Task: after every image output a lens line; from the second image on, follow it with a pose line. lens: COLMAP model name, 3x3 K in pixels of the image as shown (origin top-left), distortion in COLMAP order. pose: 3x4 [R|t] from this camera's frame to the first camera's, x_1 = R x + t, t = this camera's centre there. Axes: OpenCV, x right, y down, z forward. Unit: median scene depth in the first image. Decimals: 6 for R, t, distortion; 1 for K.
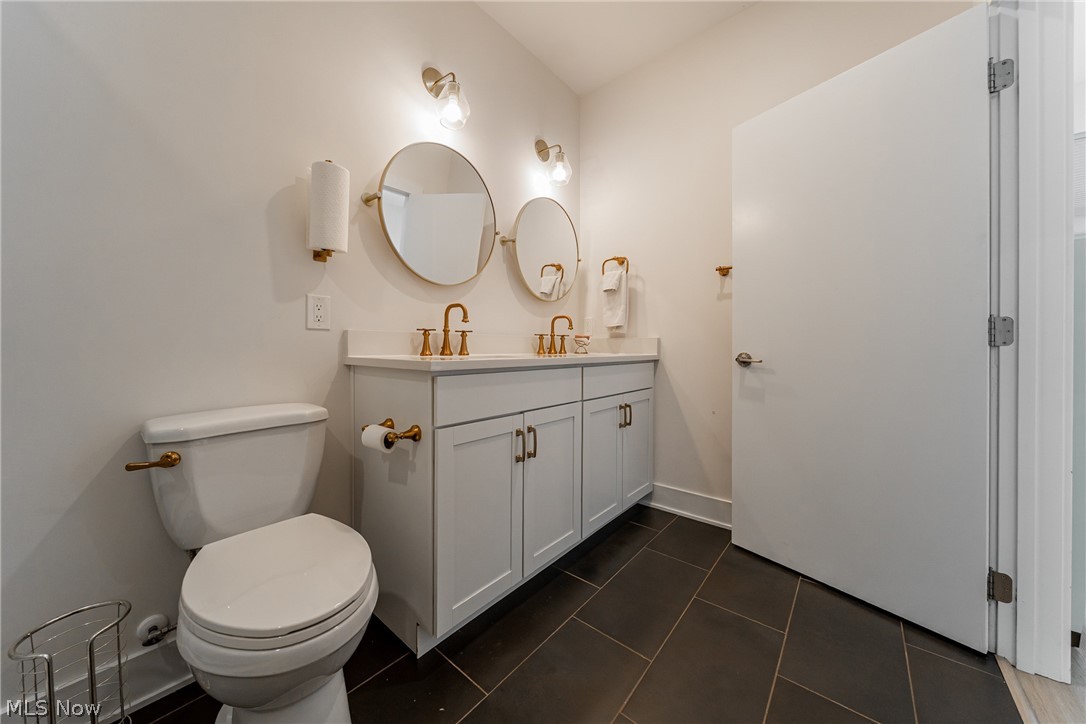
lens RADIAL K [[372.5, 0, 544.1], [0, 372.5, 359.7], [0, 0, 1]] dist [0.000259, -0.000030]
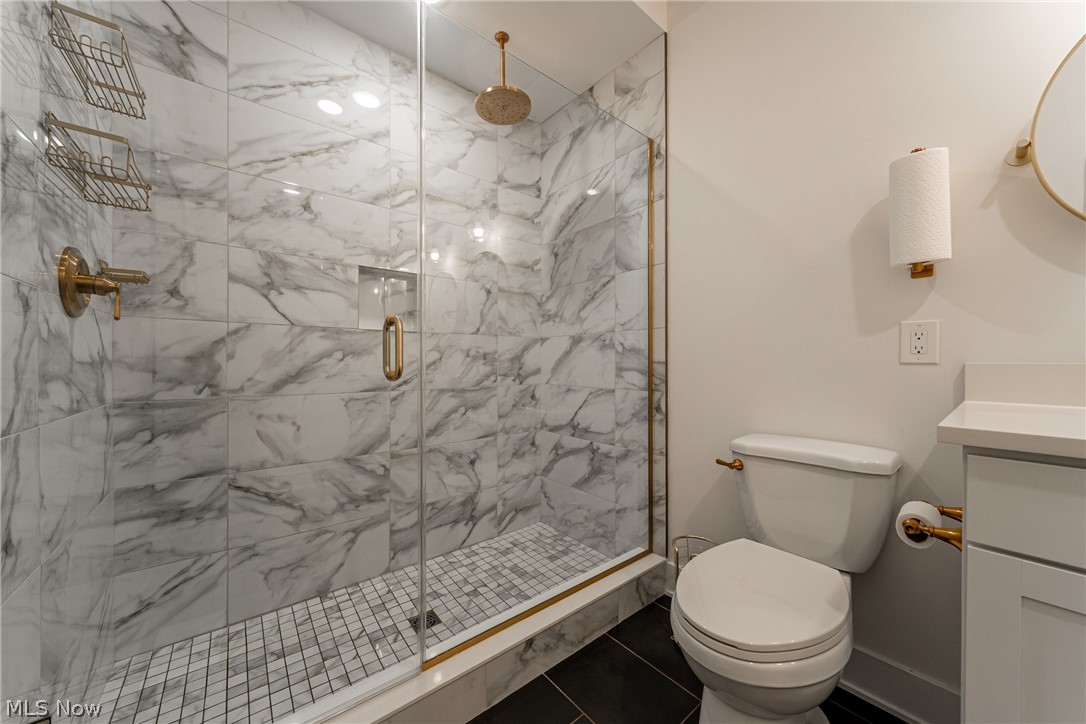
lens RADIAL K [[372.5, 0, 544.1], [0, 372.5, 359.7], [0, 0, 1]] dist [0.000259, -0.000030]
pose [[-0.198918, -0.005700, -0.980000, 0.347243], [-0.018305, 0.999830, -0.002100, -0.074346], [0.979845, 0.017521, -0.198988, 0.378856]]
